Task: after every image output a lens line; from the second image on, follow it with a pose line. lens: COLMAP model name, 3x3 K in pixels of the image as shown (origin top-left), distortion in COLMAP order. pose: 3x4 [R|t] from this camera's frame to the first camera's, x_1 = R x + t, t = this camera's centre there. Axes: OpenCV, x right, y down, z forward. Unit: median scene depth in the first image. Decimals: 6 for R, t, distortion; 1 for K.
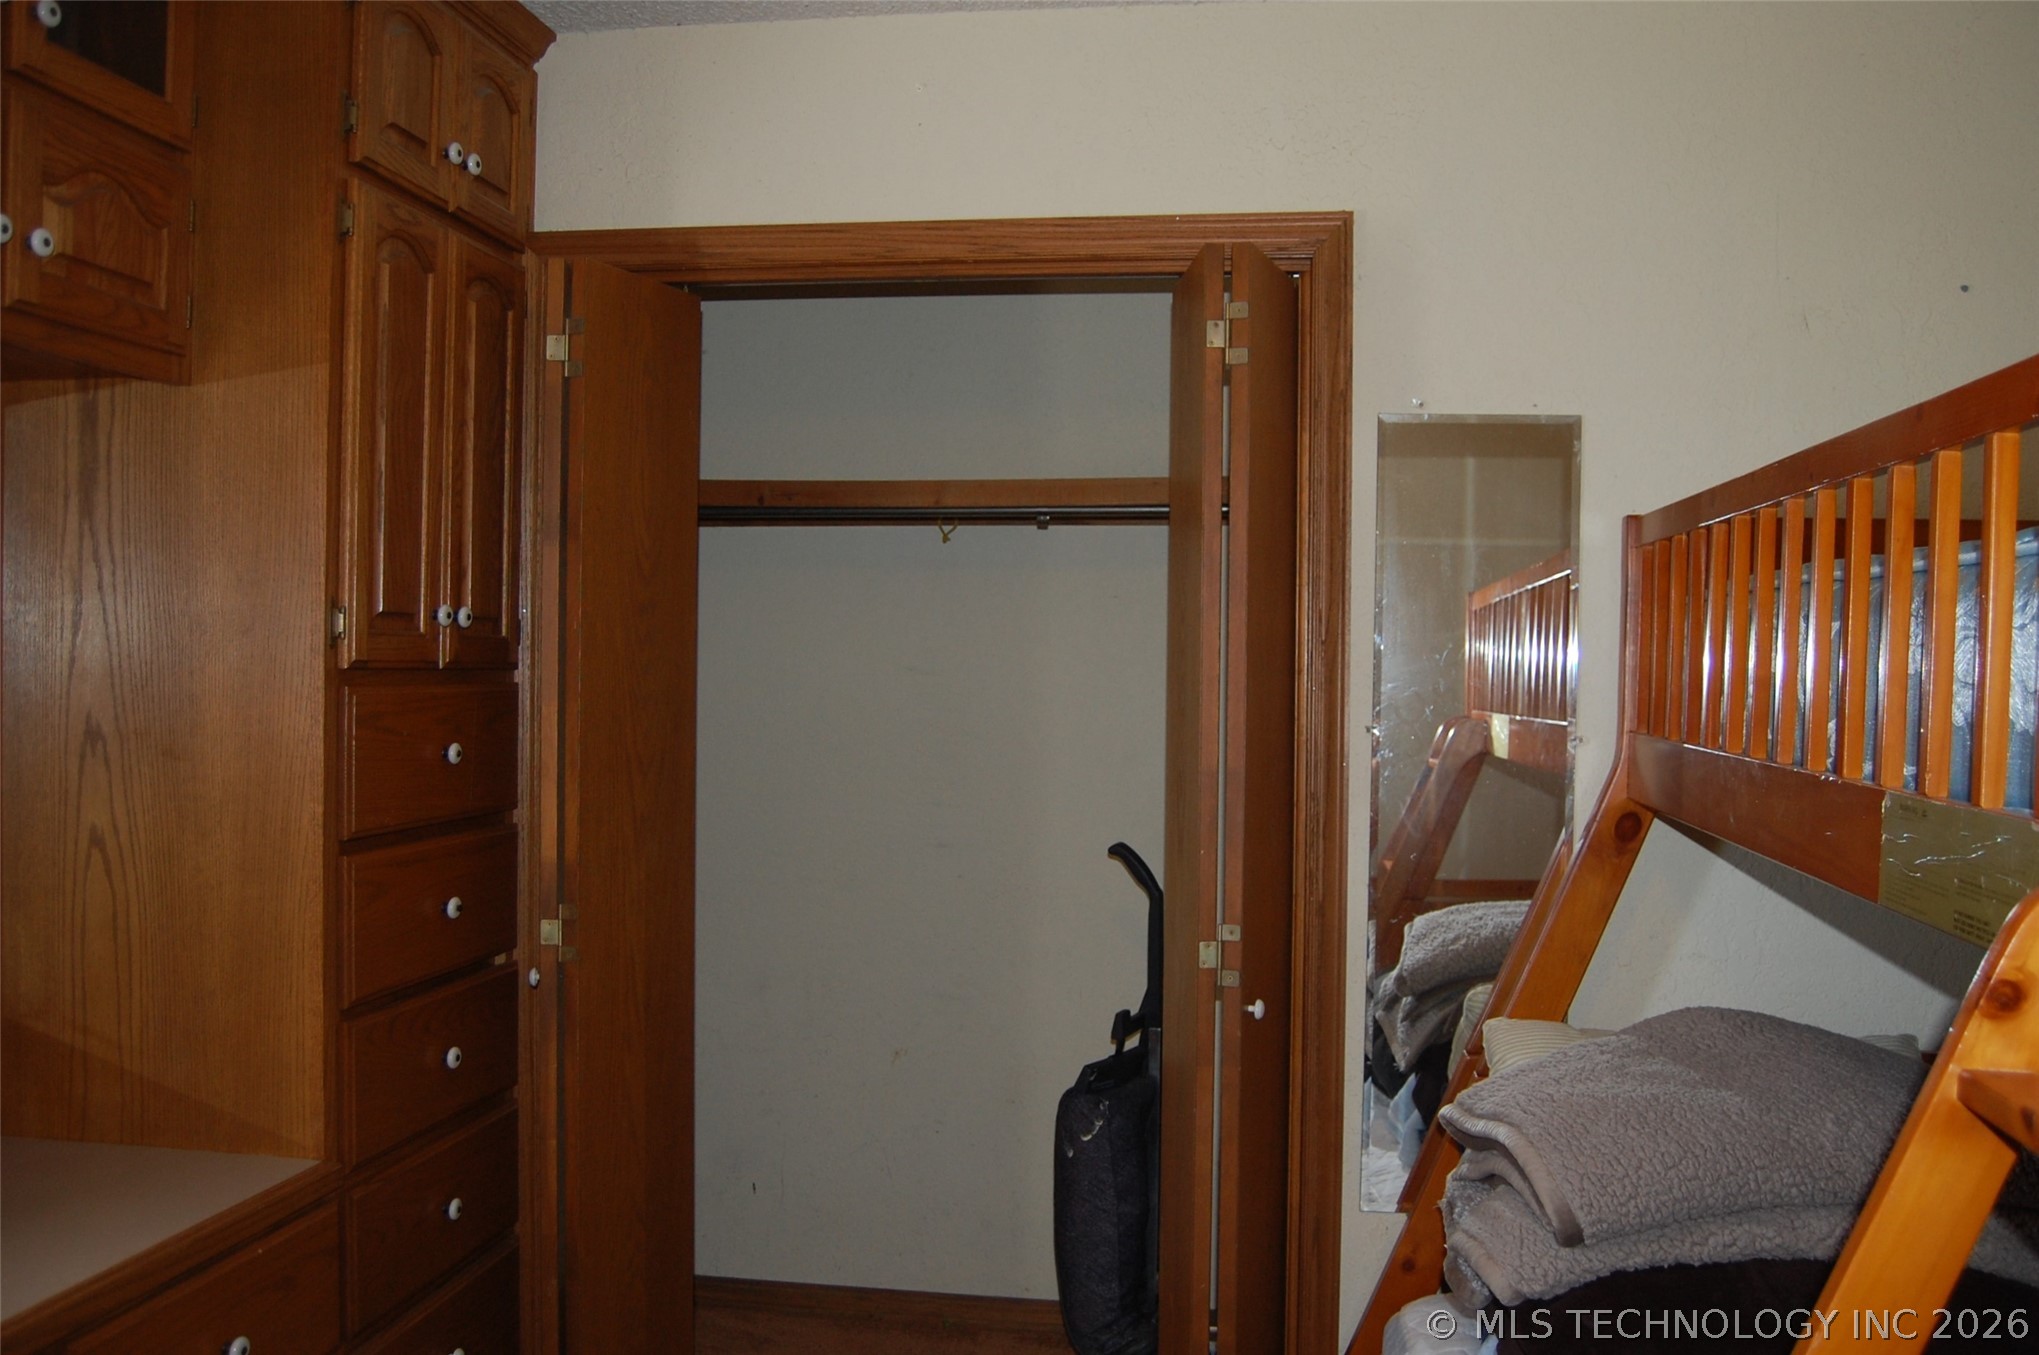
lens RADIAL K [[1710.3, 0, 1086.0], [0, 1710.3, 680.5], [0, 0, 1]] dist [-0.102825, 0.051733]
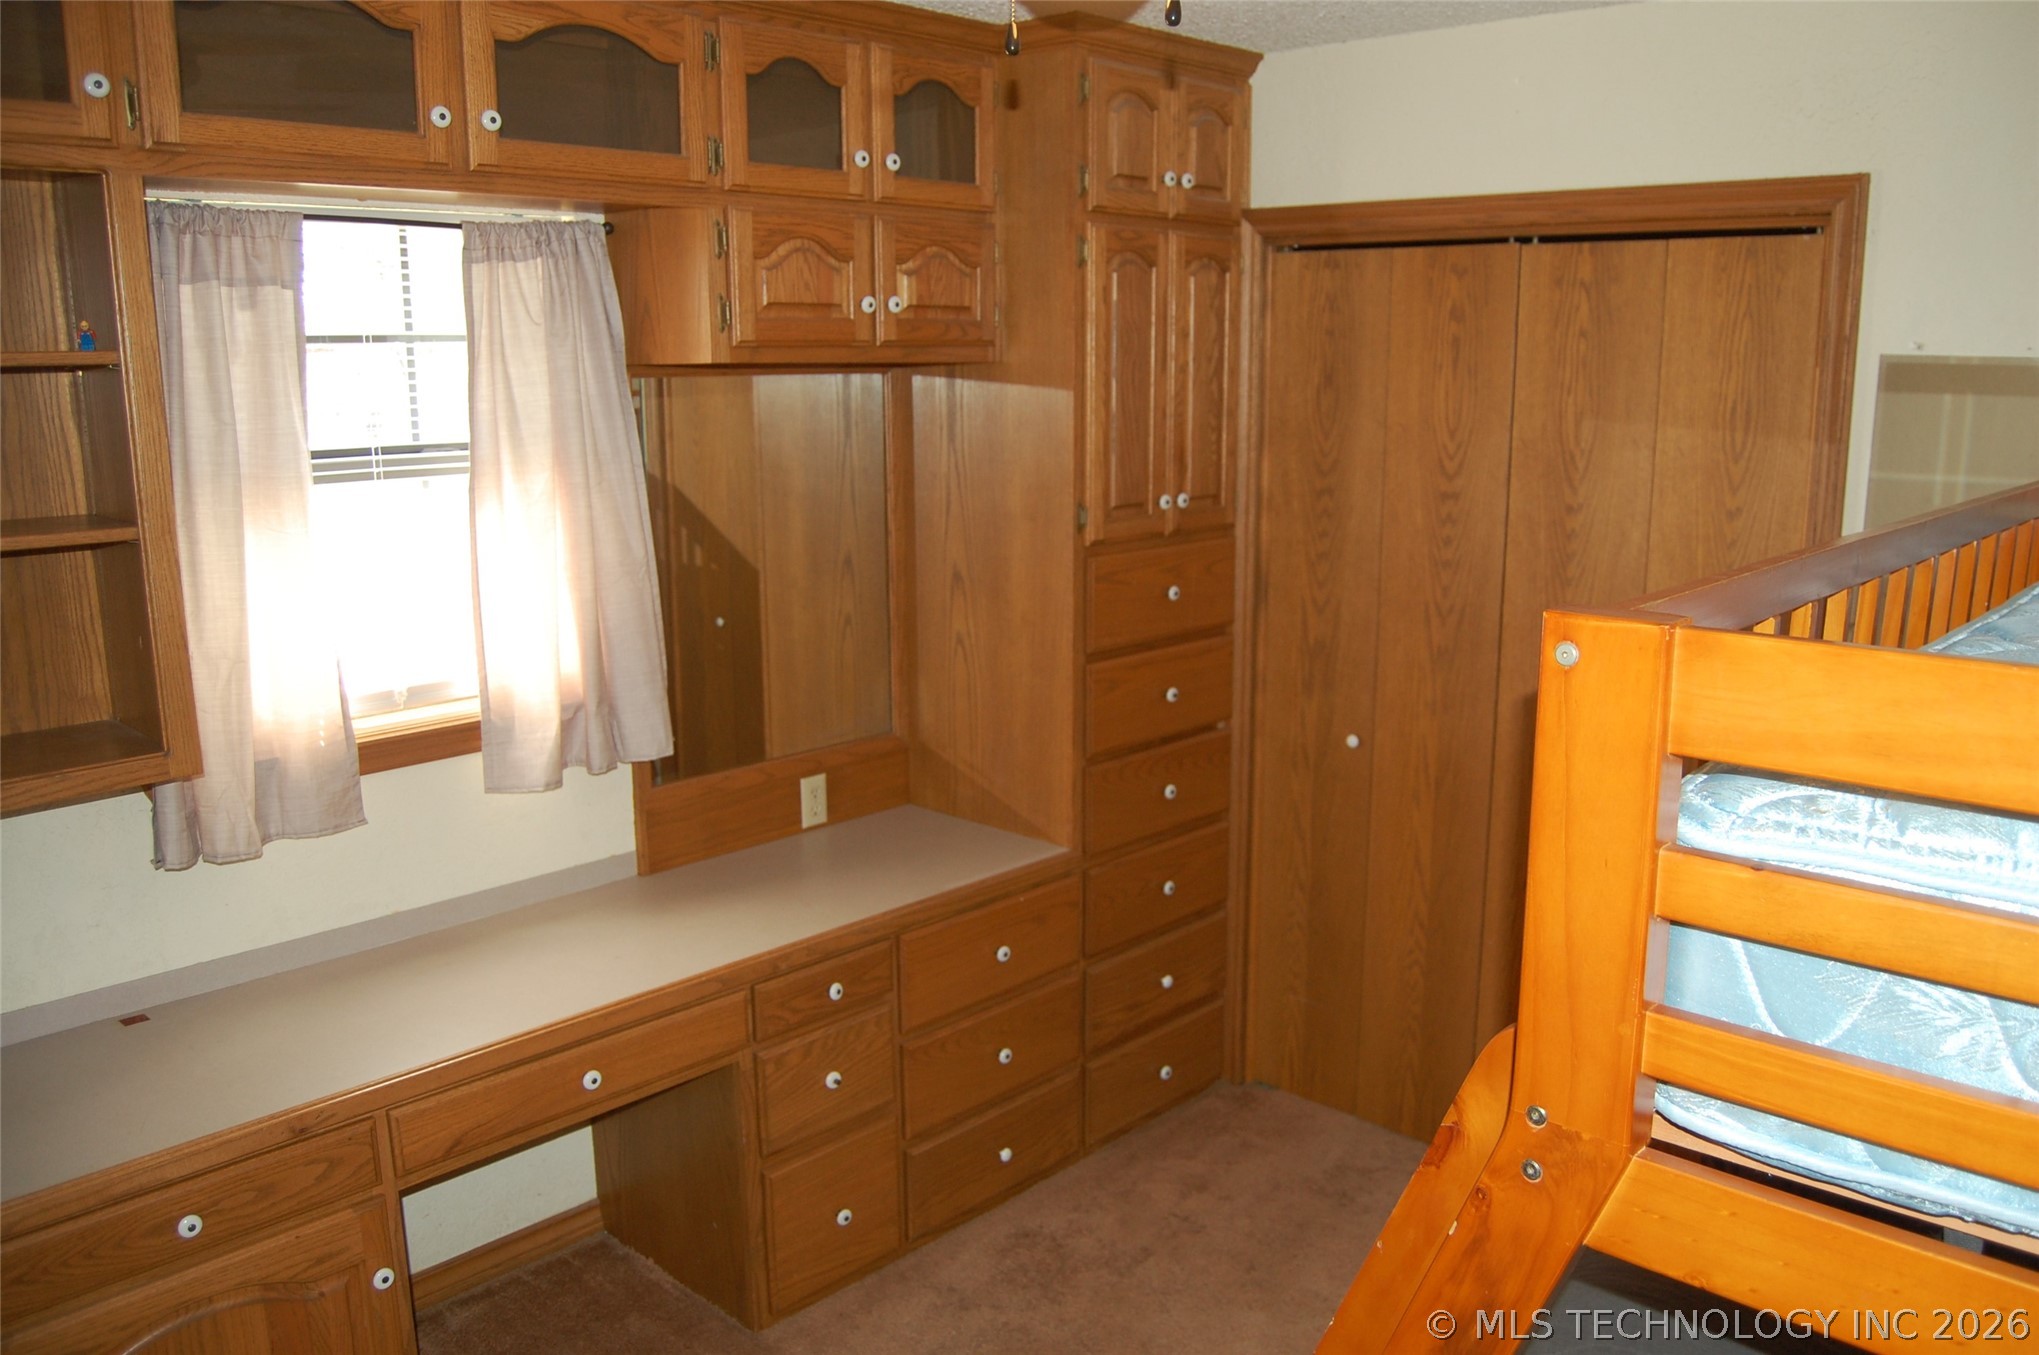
lens RADIAL K [[1599.3, 0, 1075.0], [0, 1599.3, 688.2], [0, 0, 1]] dist [-0.104415, 0.050127]
pose [[0.819741, 0.108669, -0.562331, 0.396992], [0.002903, 0.981034, 0.193813, -0.164797], [0.572728, -0.160509, 0.803878, -0.220733]]
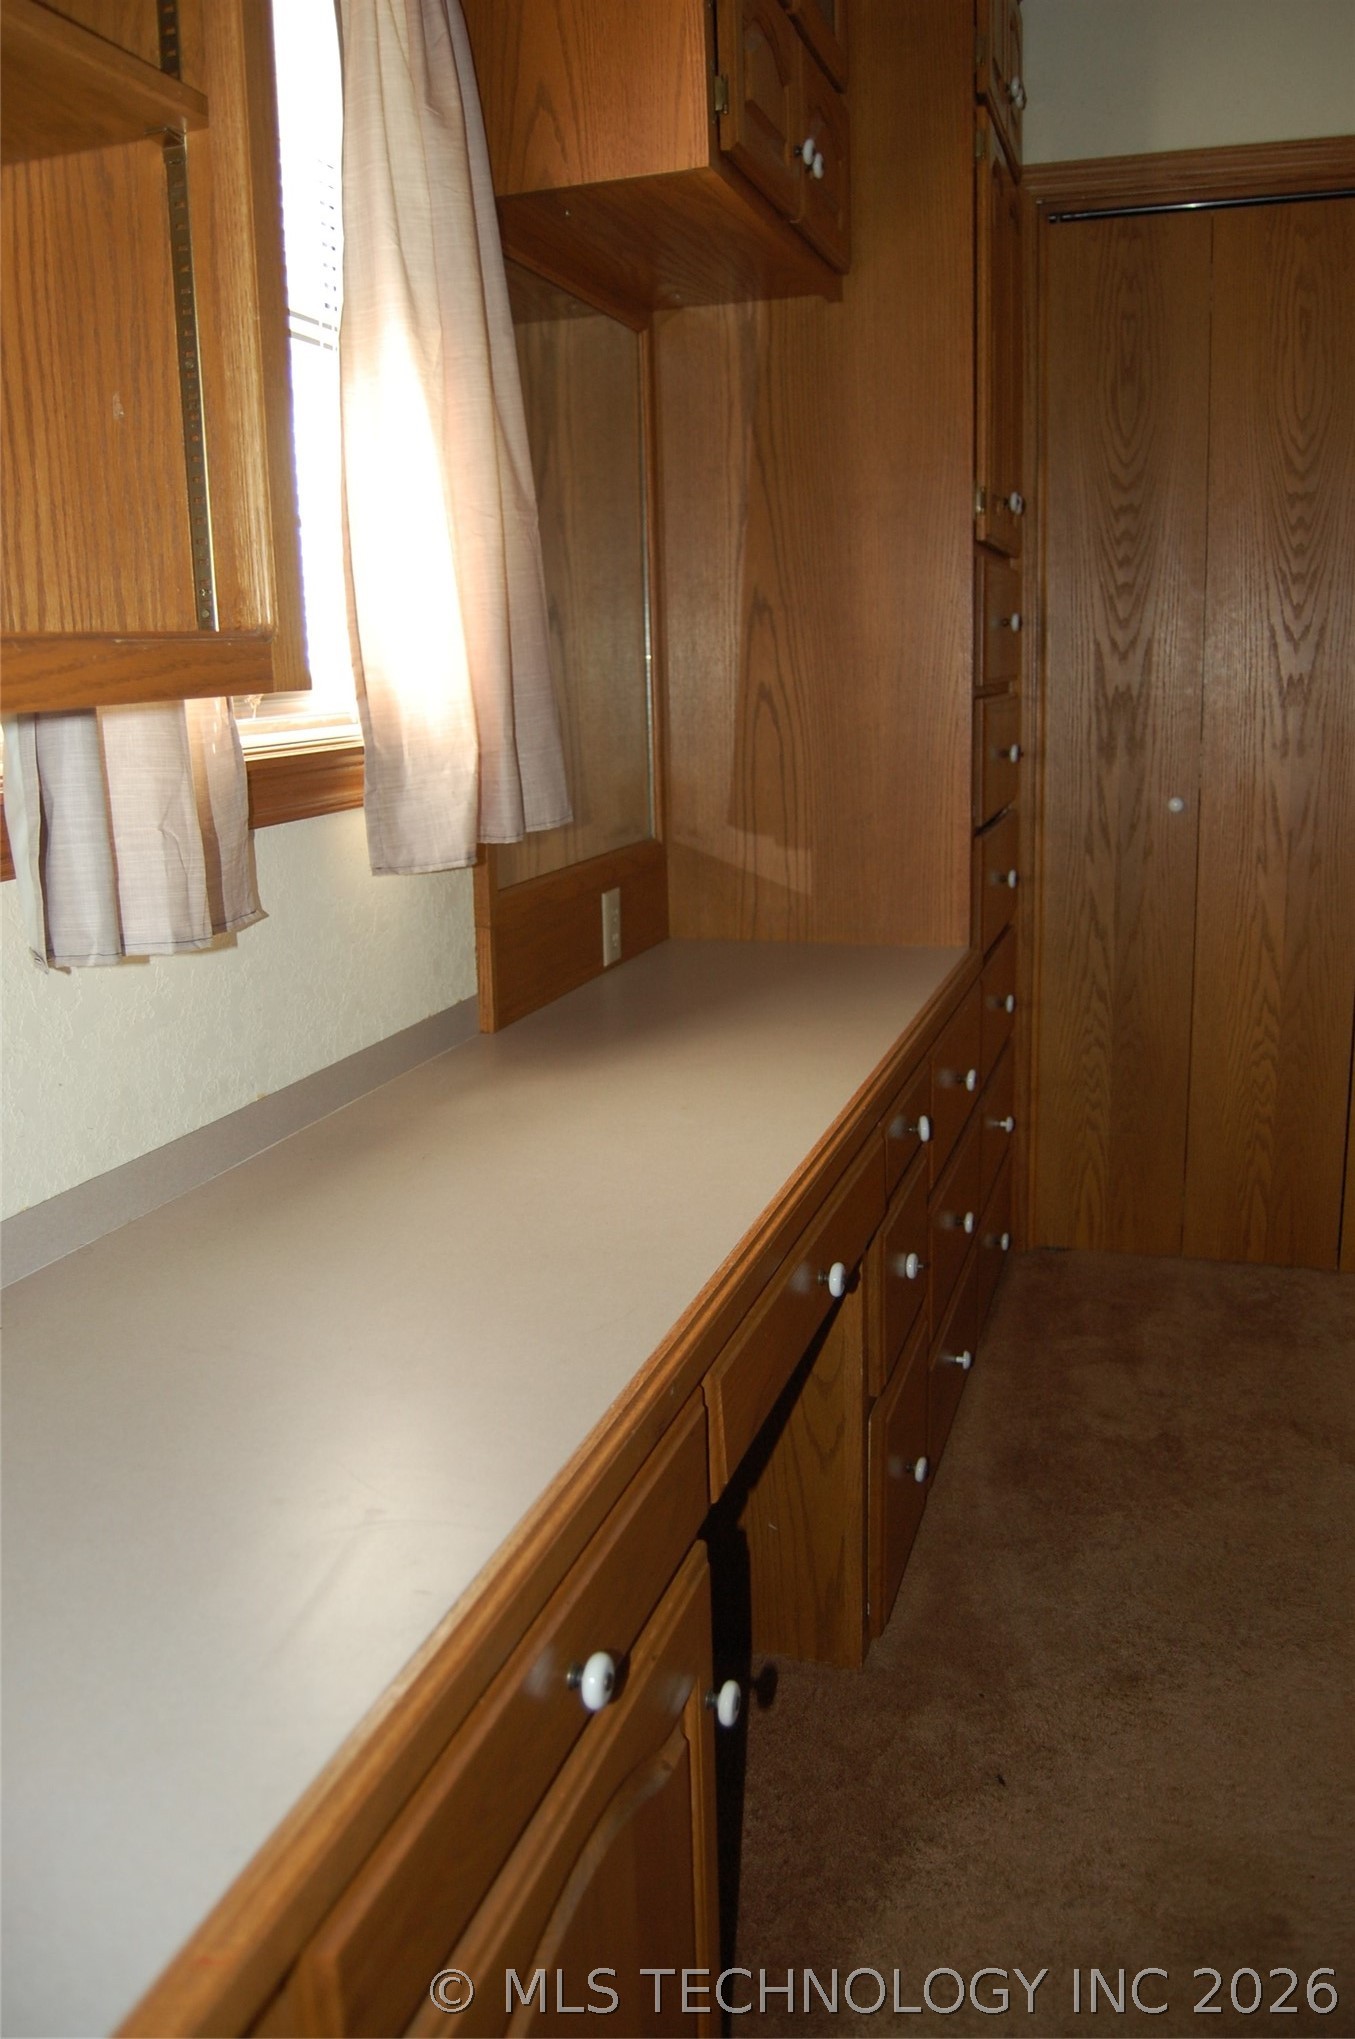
lens RADIAL K [[1599.3, 0, 680.7], [0, 1599.3, 1006.3], [0, 0, 1]] dist [-0.104415, 0.050127]
pose [[0.982558, 0.001753, -0.185951, -0.439424], [0.035555, 0.979737, 0.197105, 0.087919], [0.182528, -0.200279, 0.962586, -0.187406]]
